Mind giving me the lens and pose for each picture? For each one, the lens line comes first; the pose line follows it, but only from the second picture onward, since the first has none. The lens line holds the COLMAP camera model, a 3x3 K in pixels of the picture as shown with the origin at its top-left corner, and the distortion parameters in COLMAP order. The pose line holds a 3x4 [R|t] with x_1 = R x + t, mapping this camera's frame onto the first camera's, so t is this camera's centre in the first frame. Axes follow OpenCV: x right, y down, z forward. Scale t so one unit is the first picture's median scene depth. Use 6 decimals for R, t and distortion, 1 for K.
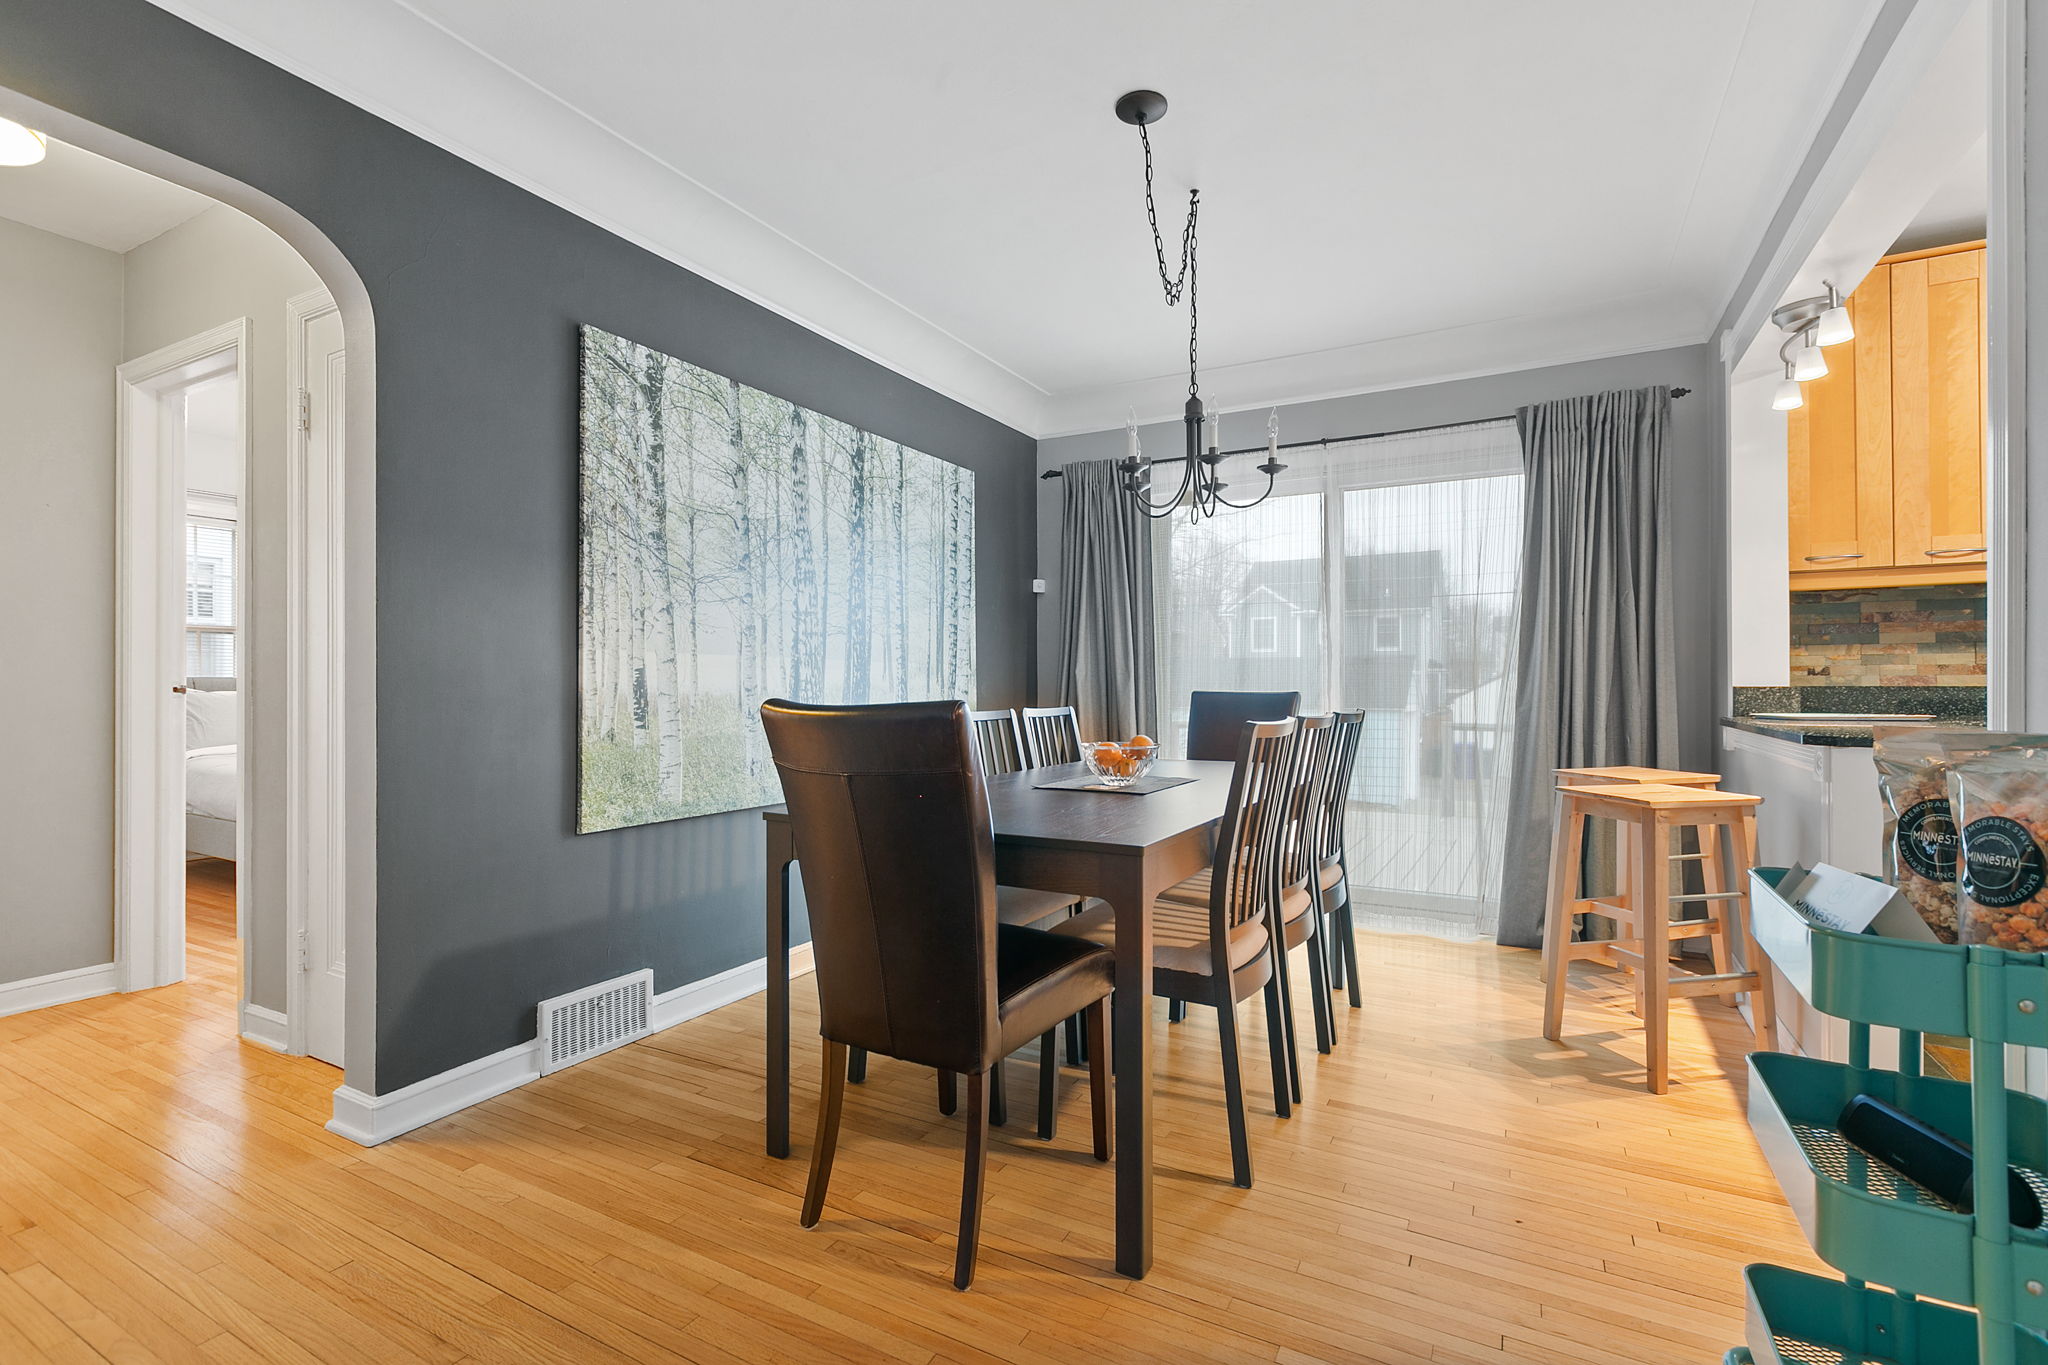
lens RADIAL K [[938.0, 0, 1033.0], [0, 938.0, 684.9], [0, 0, 1]] dist [-0.000140, 0.000614]
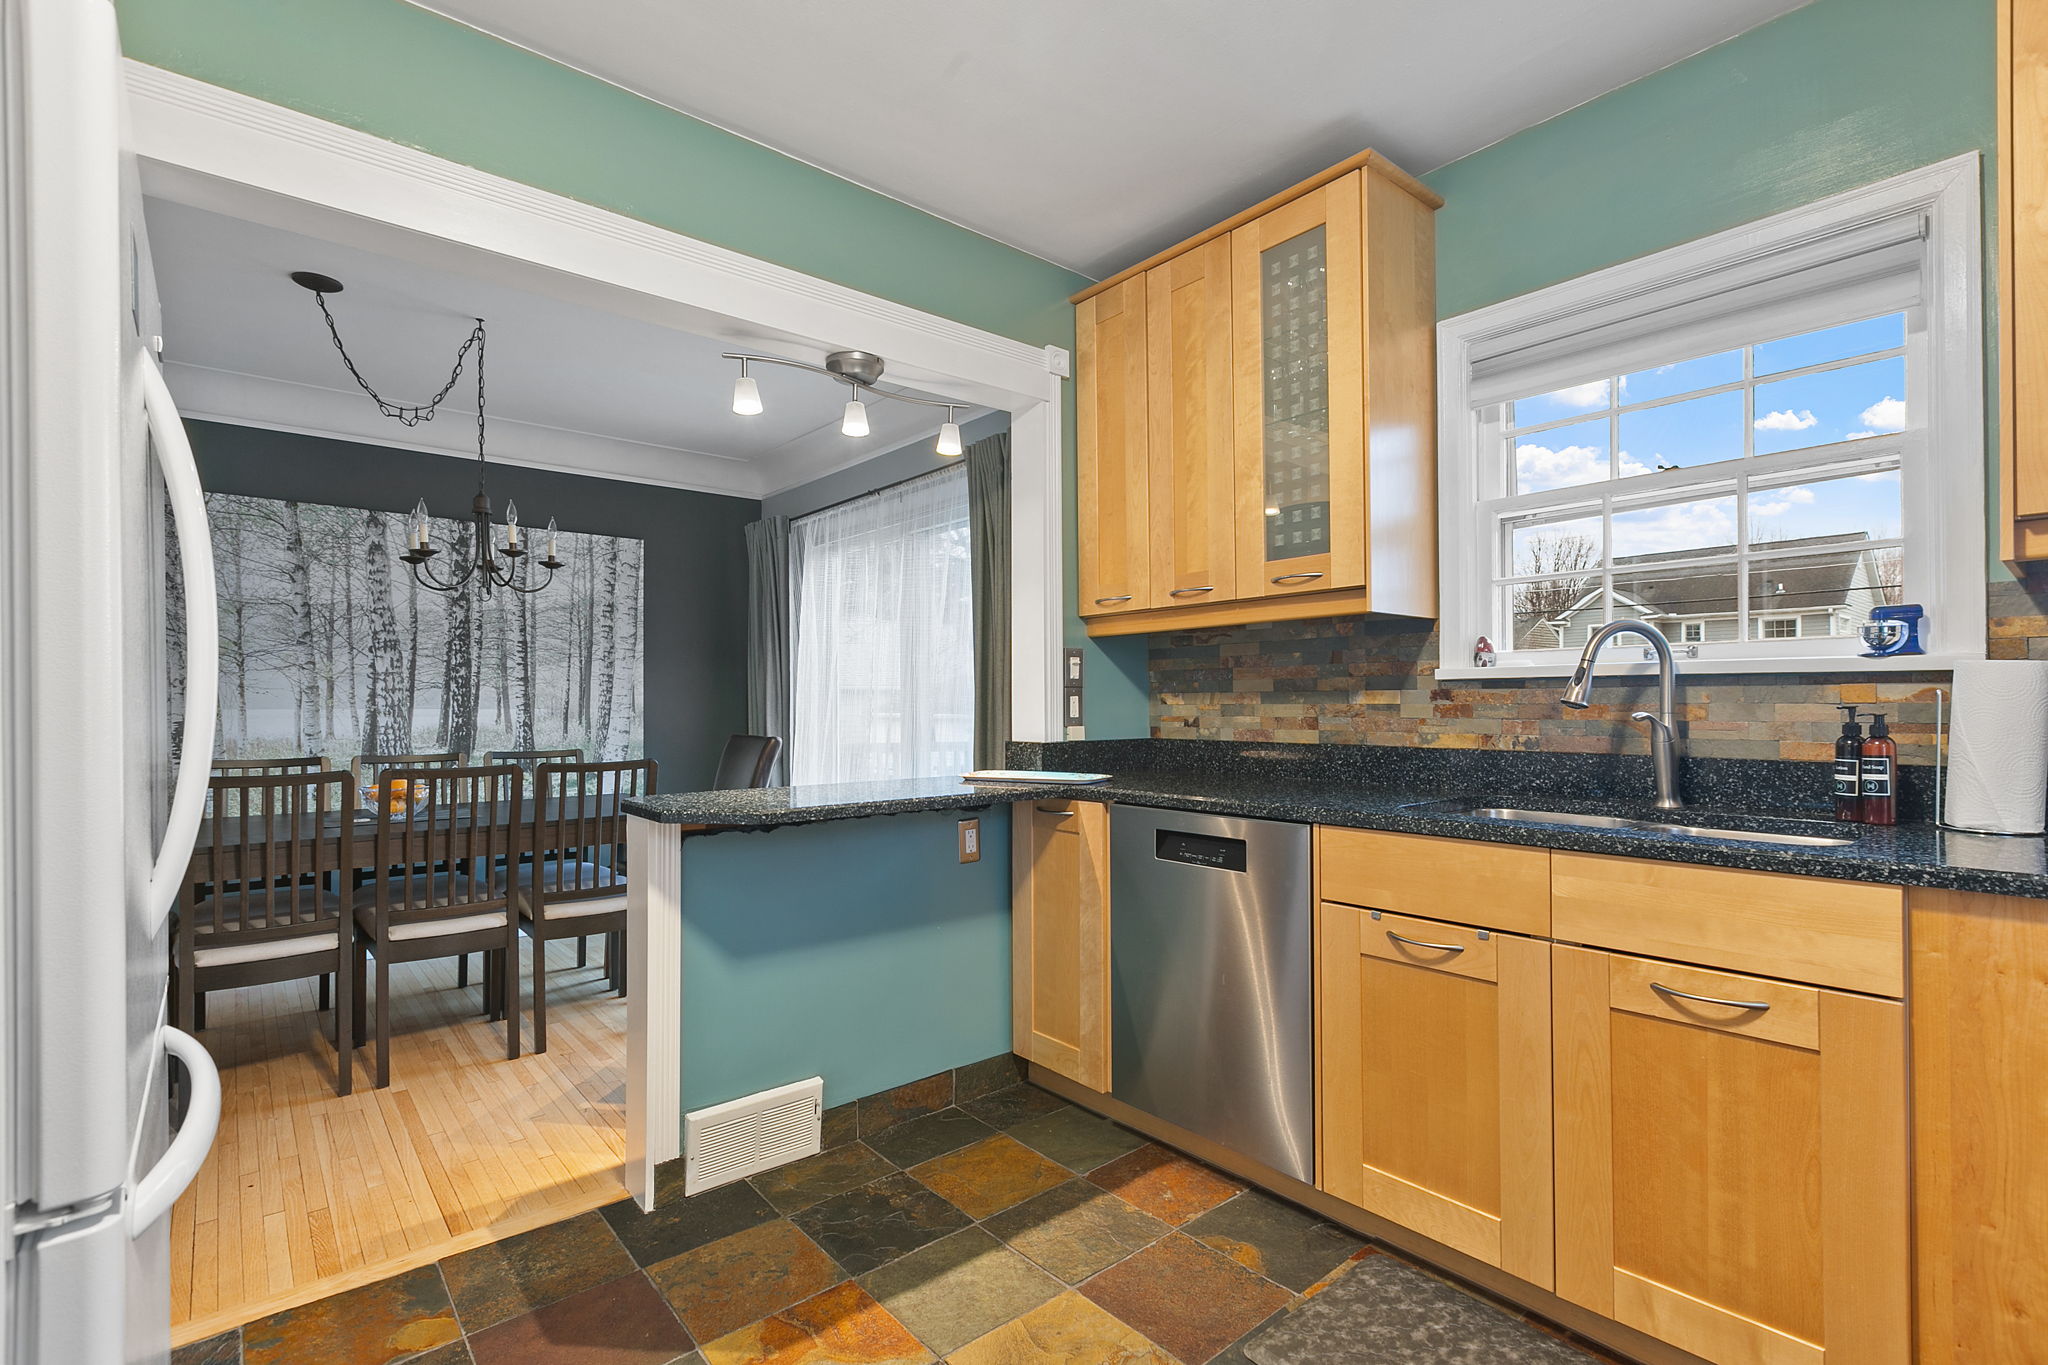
lens RADIAL K [[950.3, 0, 1036.6], [0, 950.3, 708.4], [0, 0, 1]] dist [0.002057, 0.000336]
pose [[0.934052, -0.000328, -0.357138, 1.046693], [0.002518, 0.999981, 0.005666, -0.034360], [0.357129, -0.006191, 0.934034, 0.109388]]
